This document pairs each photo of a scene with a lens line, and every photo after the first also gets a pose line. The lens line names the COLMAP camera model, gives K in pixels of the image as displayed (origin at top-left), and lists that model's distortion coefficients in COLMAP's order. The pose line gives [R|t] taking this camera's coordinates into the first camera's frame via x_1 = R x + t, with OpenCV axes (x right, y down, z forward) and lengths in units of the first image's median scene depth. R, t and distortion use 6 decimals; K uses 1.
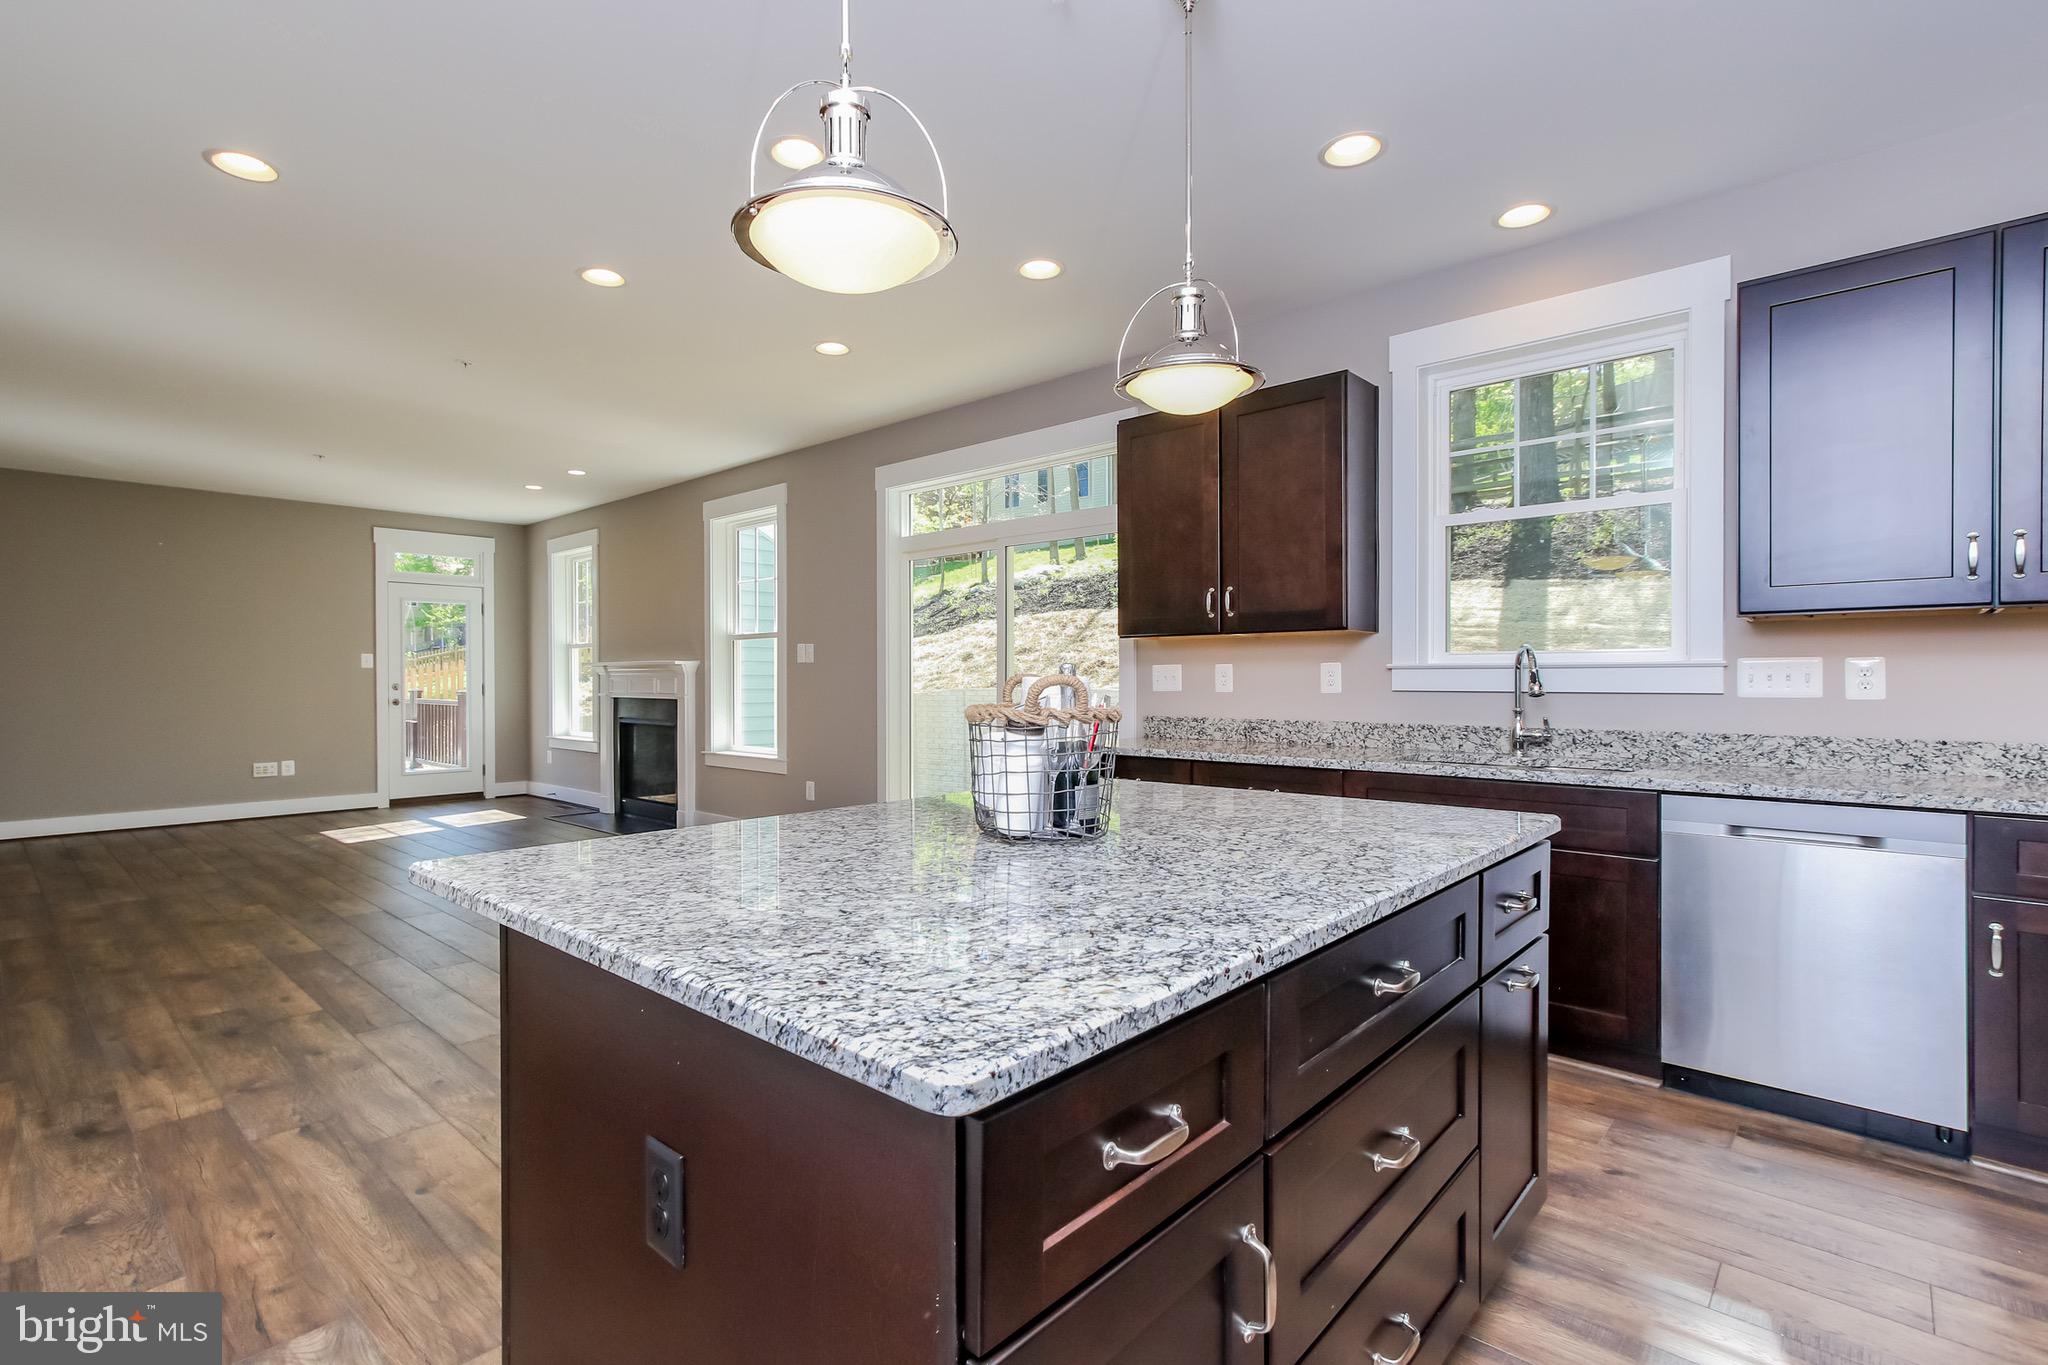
lens RADIAL K [[937.4, 0, 1004.1], [0, 937.4, 684.3], [0, 0, 1]] dist [0.010112, -0.001302]
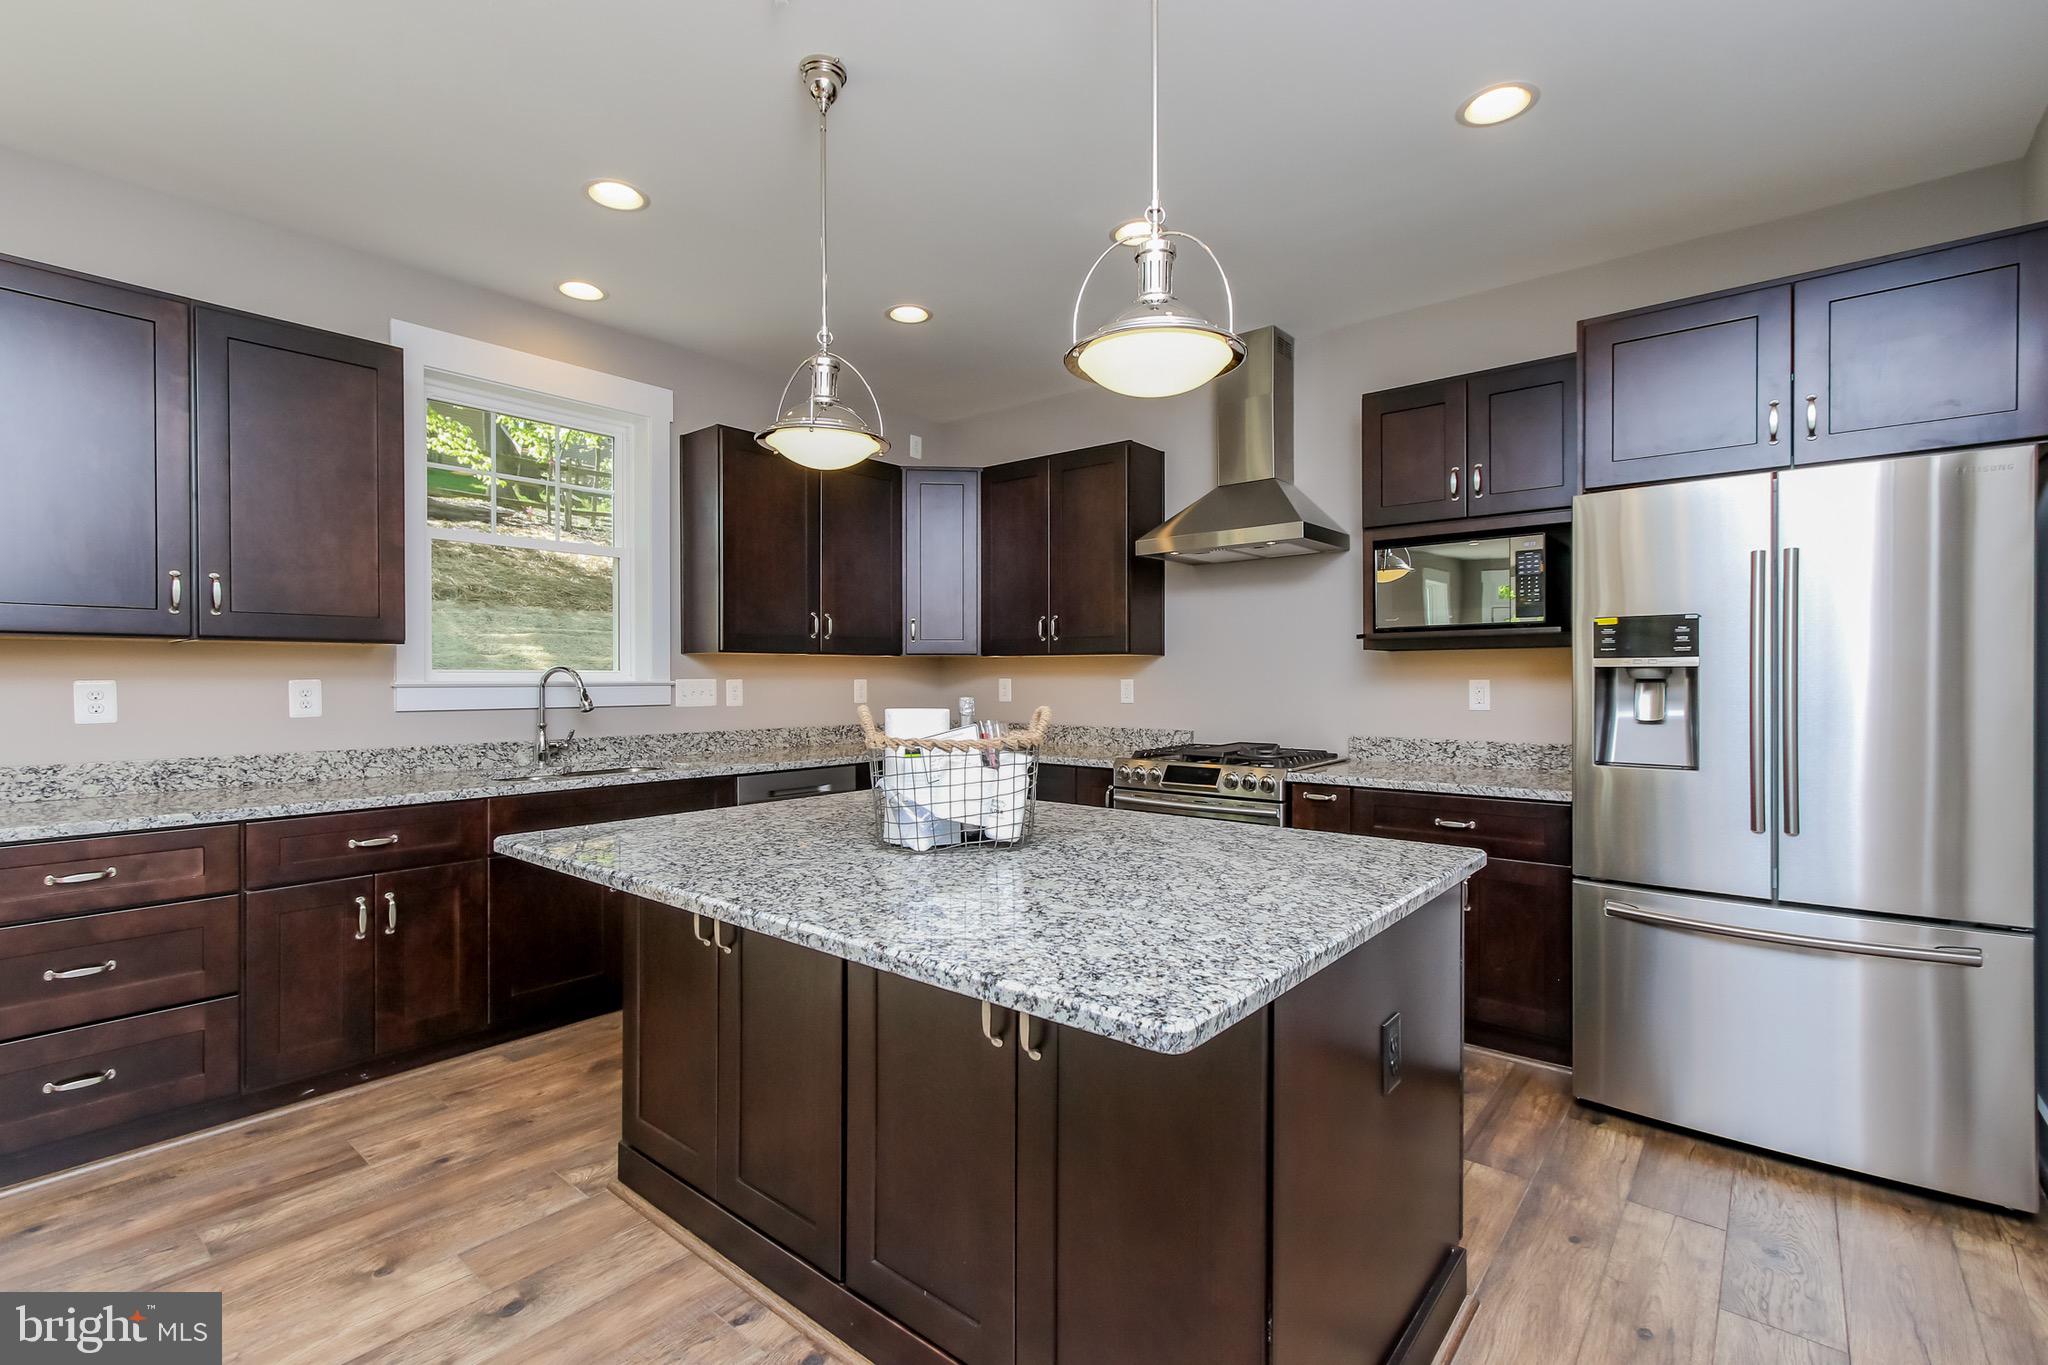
lens RADIAL K [[937.4, 0, 1019.1], [0, 937.4, 676.0], [0, 0, 1]] dist [0.010112, -0.001302]
pose [[-0.048651, 0.000815, 0.998816, -0.655178], [0.005253, 0.999986, -0.000560, -0.029330], [-0.998802, 0.005219, -0.048654, 0.572859]]
